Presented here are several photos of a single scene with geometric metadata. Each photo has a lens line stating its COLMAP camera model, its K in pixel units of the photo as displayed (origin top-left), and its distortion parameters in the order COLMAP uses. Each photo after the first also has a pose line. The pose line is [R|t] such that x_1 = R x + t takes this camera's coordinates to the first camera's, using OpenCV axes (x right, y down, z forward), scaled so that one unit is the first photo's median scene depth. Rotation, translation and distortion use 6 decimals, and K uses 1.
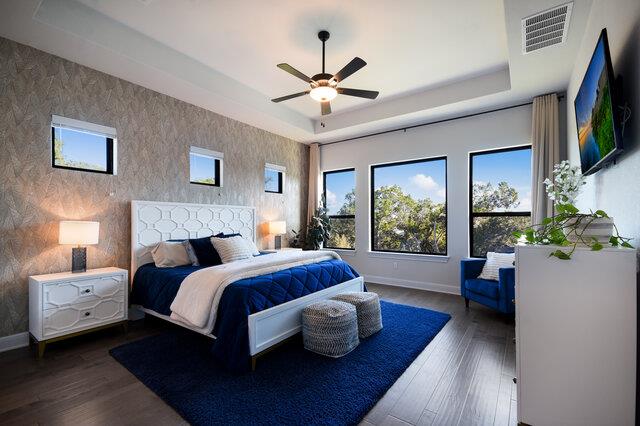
lens RADIAL K [[278.9, 0, 325.8], [0, 278.9, 215.0], [0, 0, 1]] dist [0.003939, -0.000018]
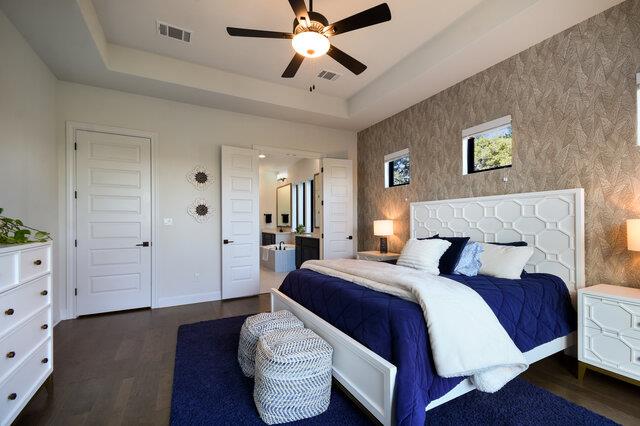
lens RADIAL K [[275.7, 0, 323.0], [0, 275.7, 210.8], [0, 0, 1]] dist [0.013533, -0.000106]
pose [[-0.440000, -0.026000, -0.897621, 0.520446], [0.026540, 0.998768, -0.041940, 0.021997], [0.897606, -0.042277, -0.438767, 1.123077]]
